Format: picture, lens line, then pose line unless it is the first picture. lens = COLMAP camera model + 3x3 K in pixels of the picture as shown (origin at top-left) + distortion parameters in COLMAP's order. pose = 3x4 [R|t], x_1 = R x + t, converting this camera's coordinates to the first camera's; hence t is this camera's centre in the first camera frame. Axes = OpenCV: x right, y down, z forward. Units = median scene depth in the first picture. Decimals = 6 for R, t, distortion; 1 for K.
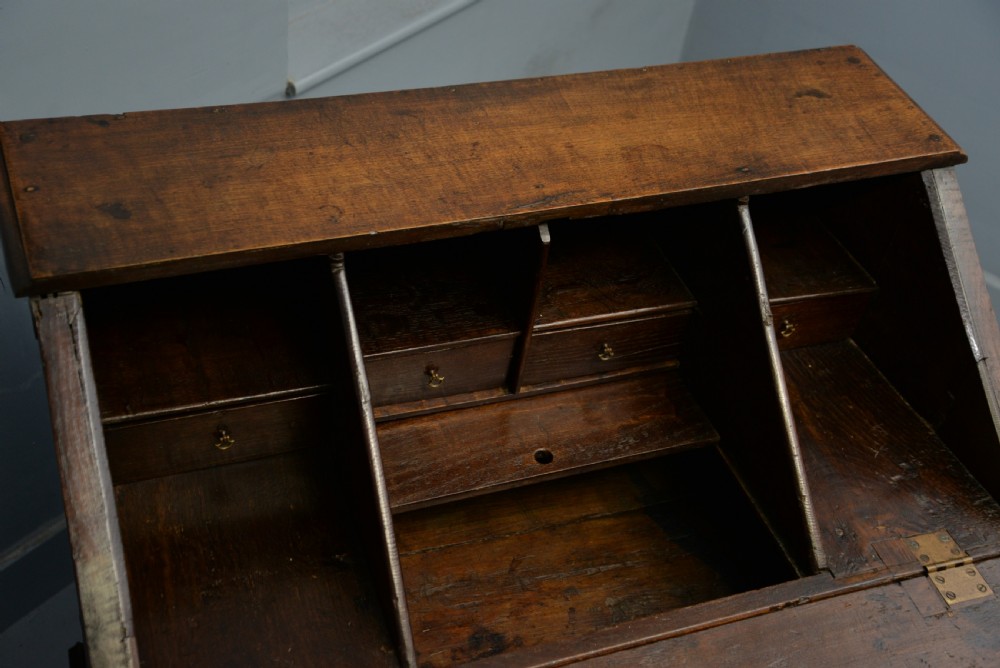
lens RADIAL K [[1300.2, 0, 492.1], [0, 1300.2, 336.8], [0, 0, 1]] dist [0.194123, 0.000000]
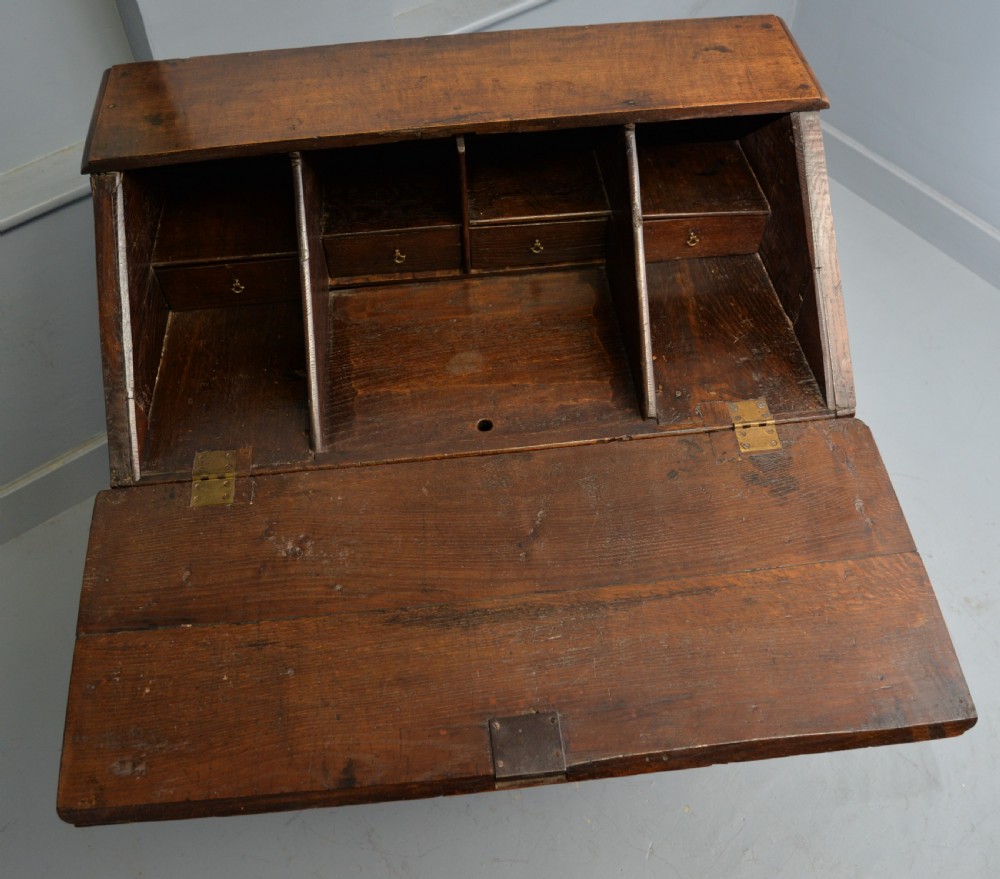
lens RADIAL K [[987.2, 0, 476.6], [0, 987.2, 415.3], [0, 0, 1]] dist [-0.095526, 0.000000]
pose [[0.954142, 0.103546, -0.280877, 0.342609], [-0.067120, 0.988383, 0.136362, 0.051359], [0.291734, -0.111256, 0.950007, 0.035774]]
